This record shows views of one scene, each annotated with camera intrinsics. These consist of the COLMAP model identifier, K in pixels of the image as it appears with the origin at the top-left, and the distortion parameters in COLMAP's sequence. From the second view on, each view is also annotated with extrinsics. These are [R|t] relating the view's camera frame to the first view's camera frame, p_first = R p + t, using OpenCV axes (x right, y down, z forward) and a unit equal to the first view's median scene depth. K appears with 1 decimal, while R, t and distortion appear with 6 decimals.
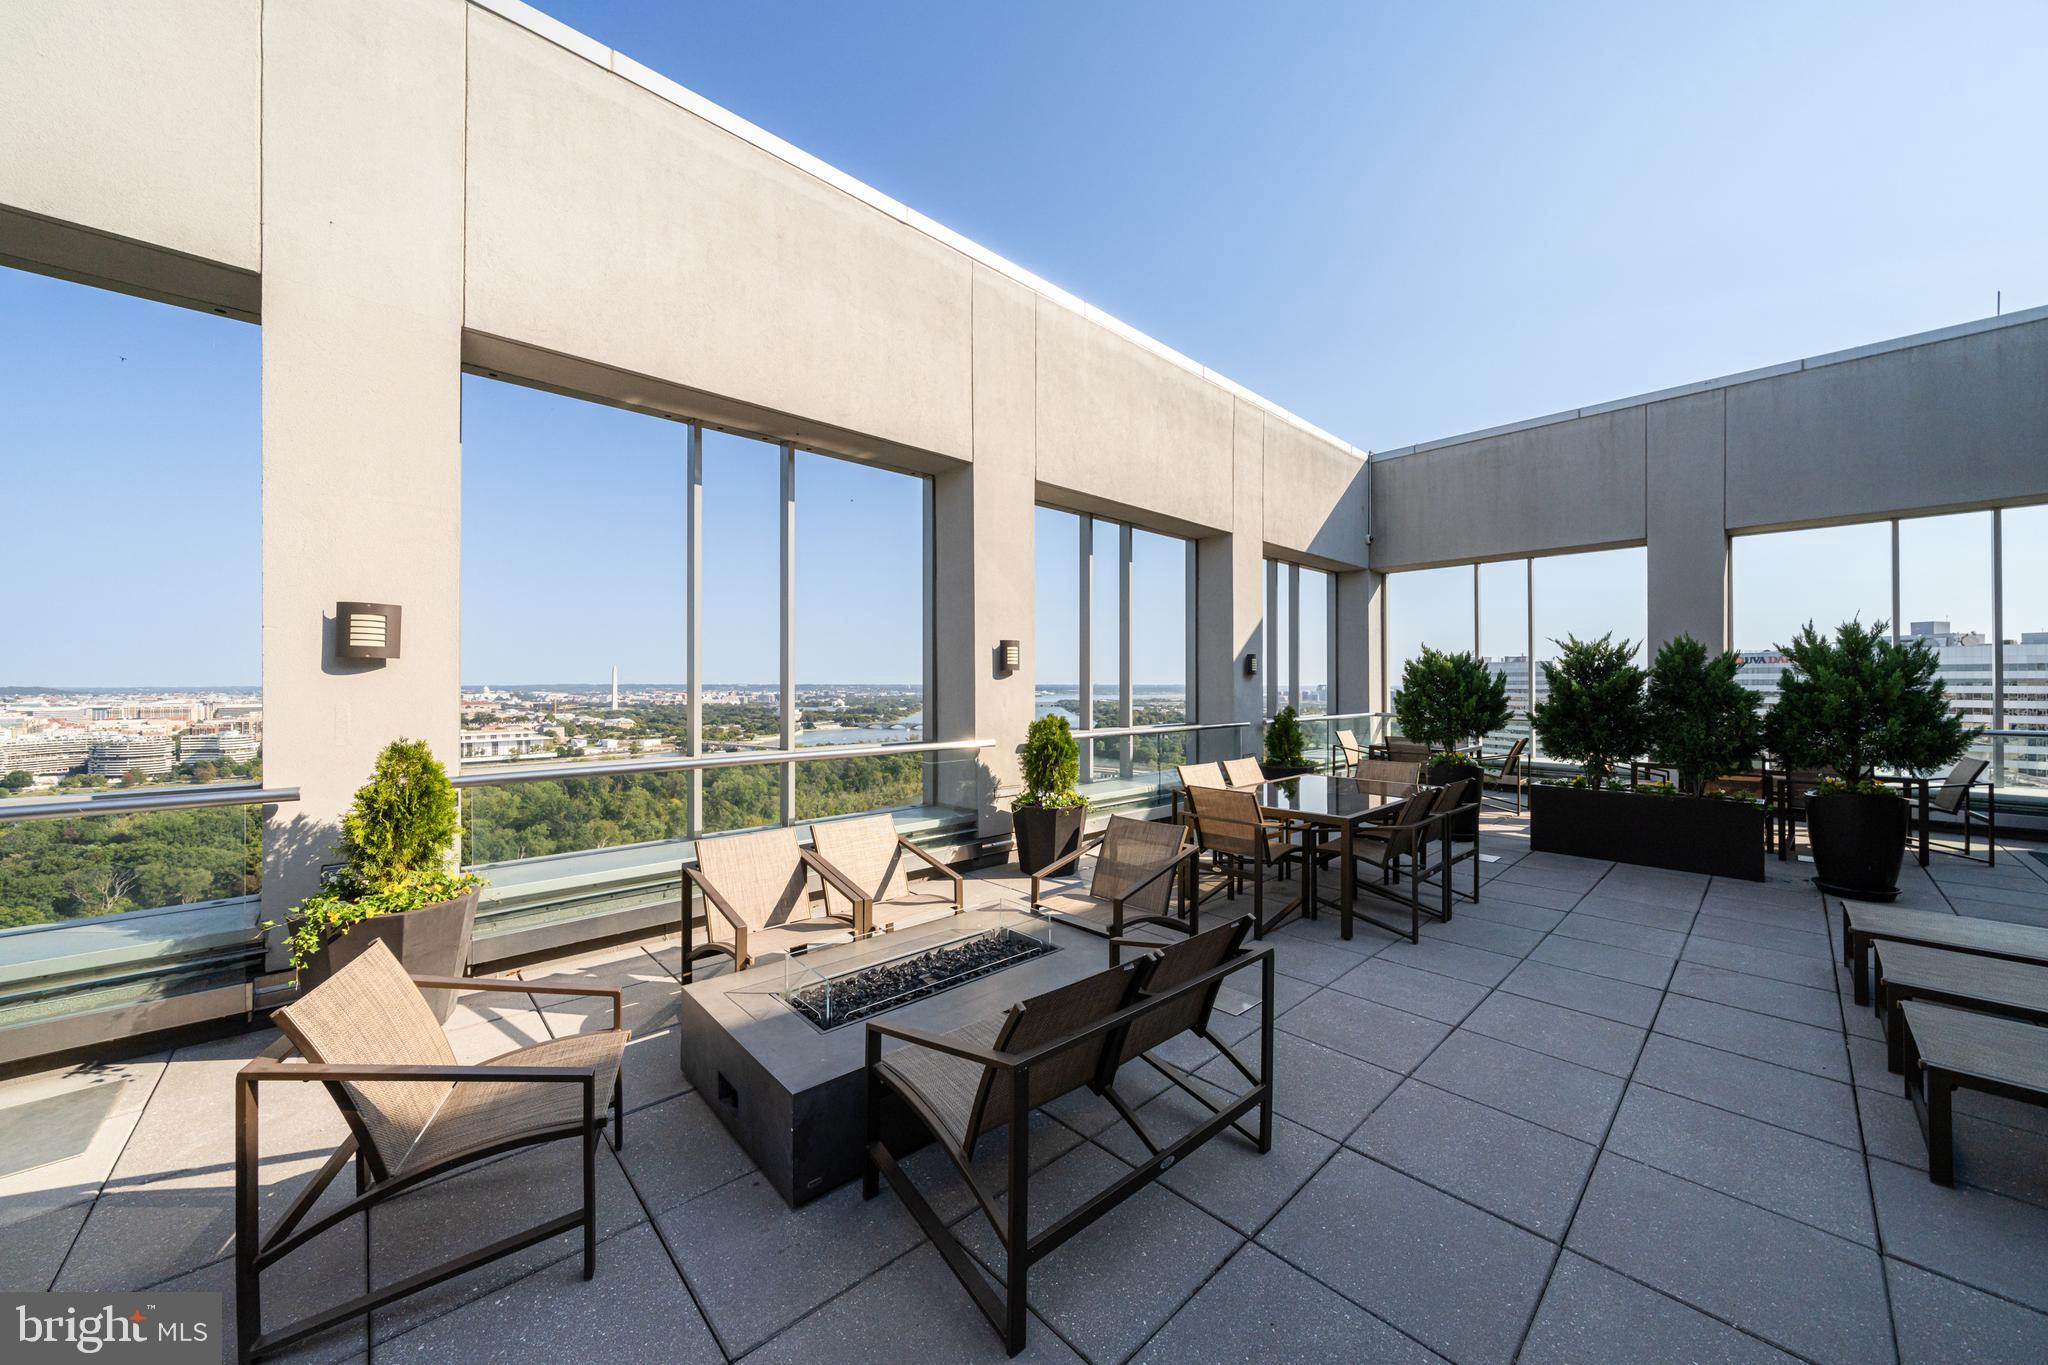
lens RADIAL K [[714.9, 0, 1006.9], [0, 714.9, 678.3], [0, 0, 1]] dist [-0.008094, 0.000051]
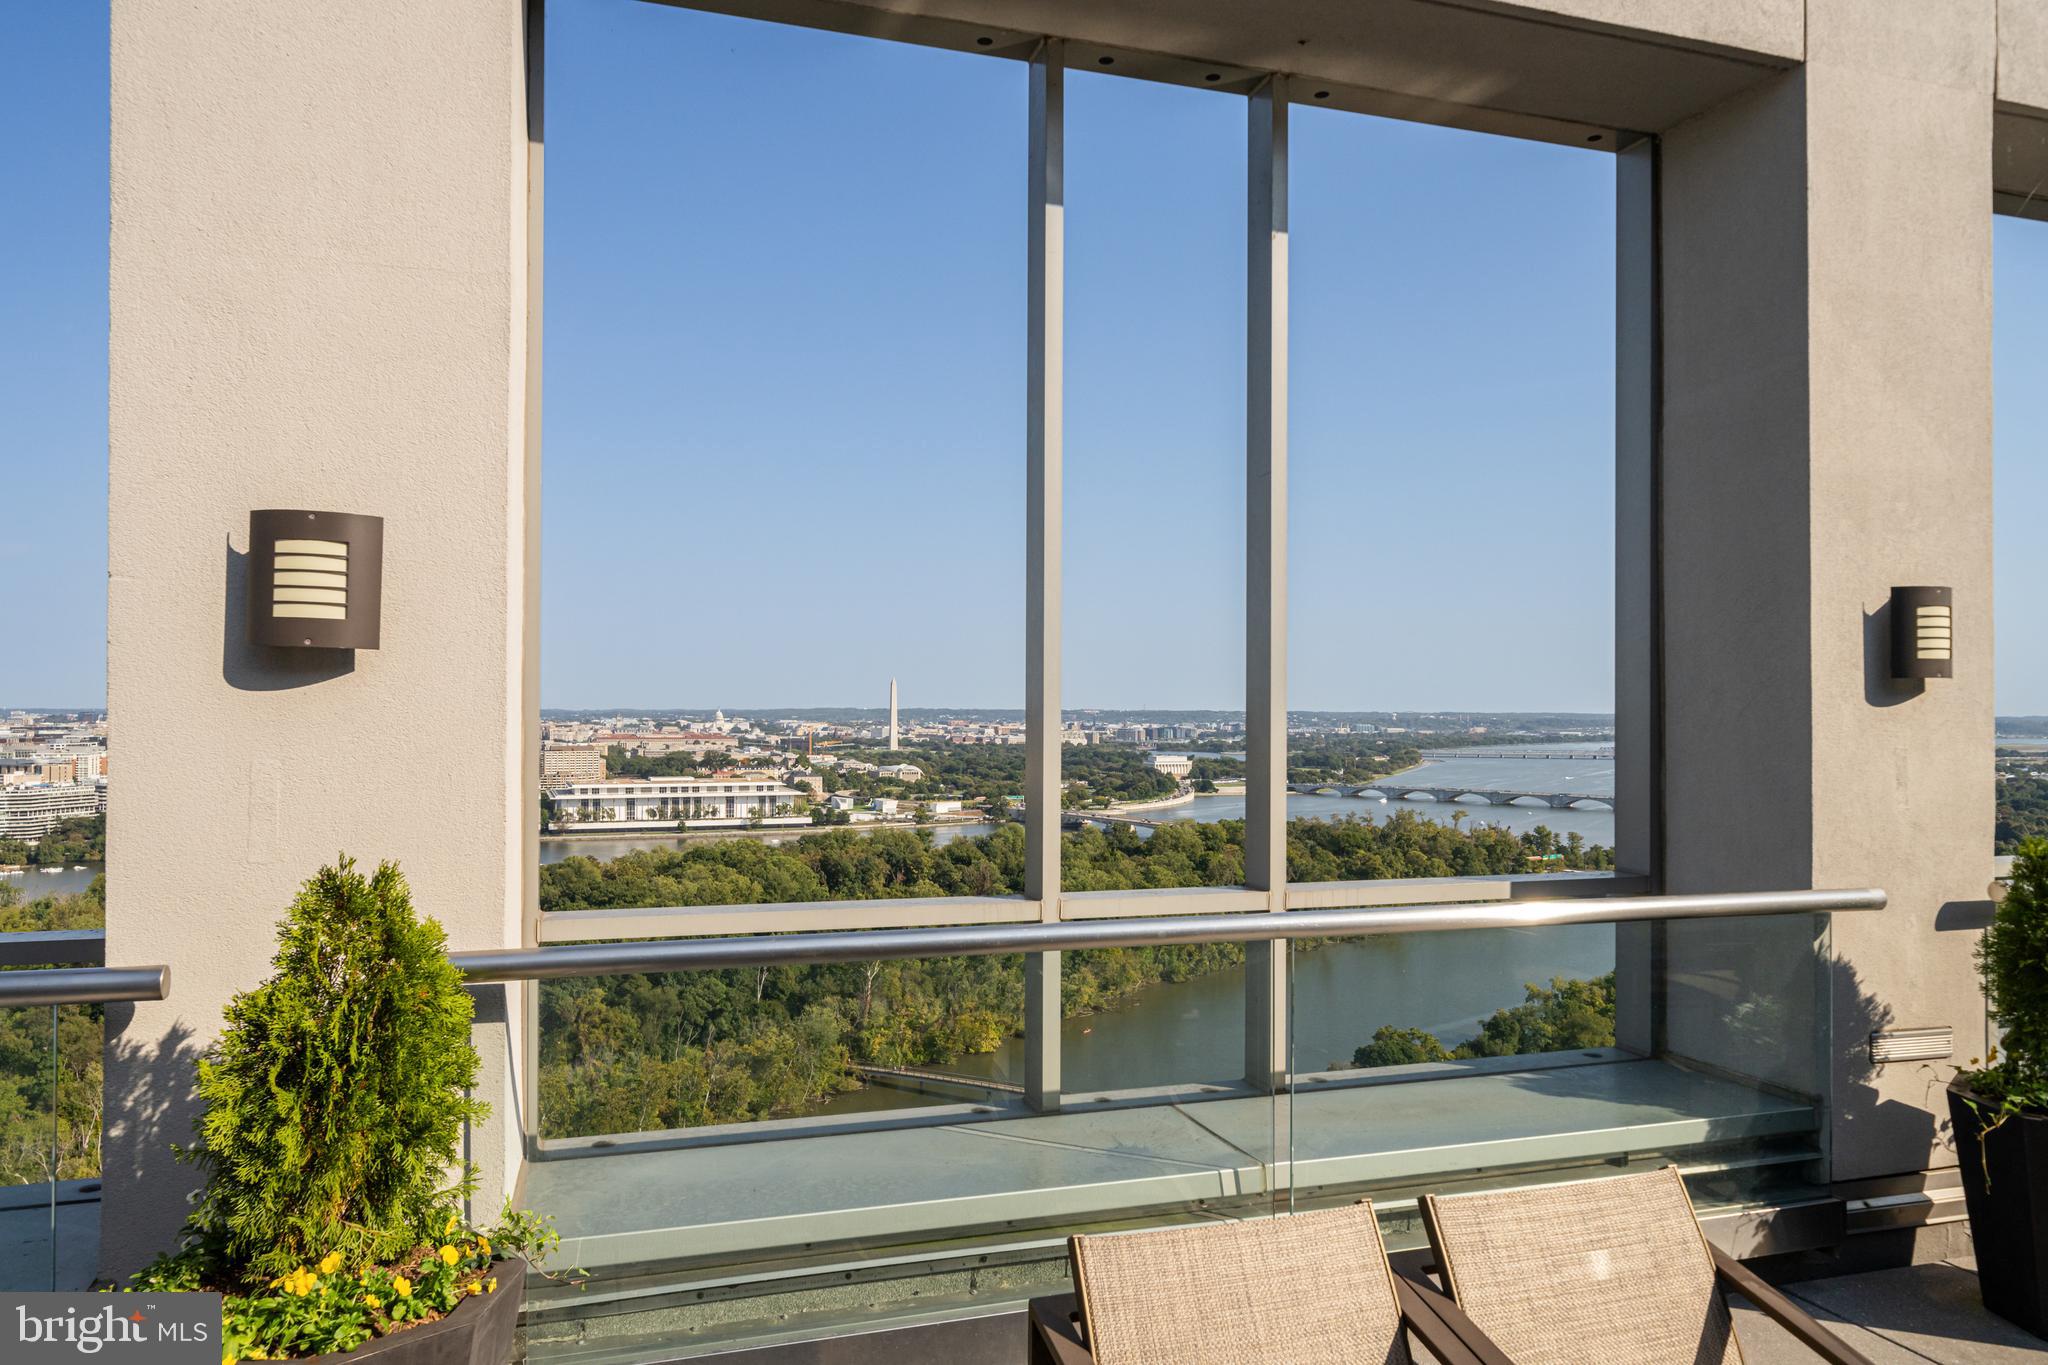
lens RADIAL K [[1330.2, 0, 1024.0], [0, 1330.2, 682.5], [0, 0, 1]] dist [-0.000831, -0.000177]
pose [[0.919161, -0.002863, -0.393871, -0.190611], [-0.002372, 0.999915, -0.012803, -0.000239], [0.393874, 0.012702, 0.919077, 0.385362]]
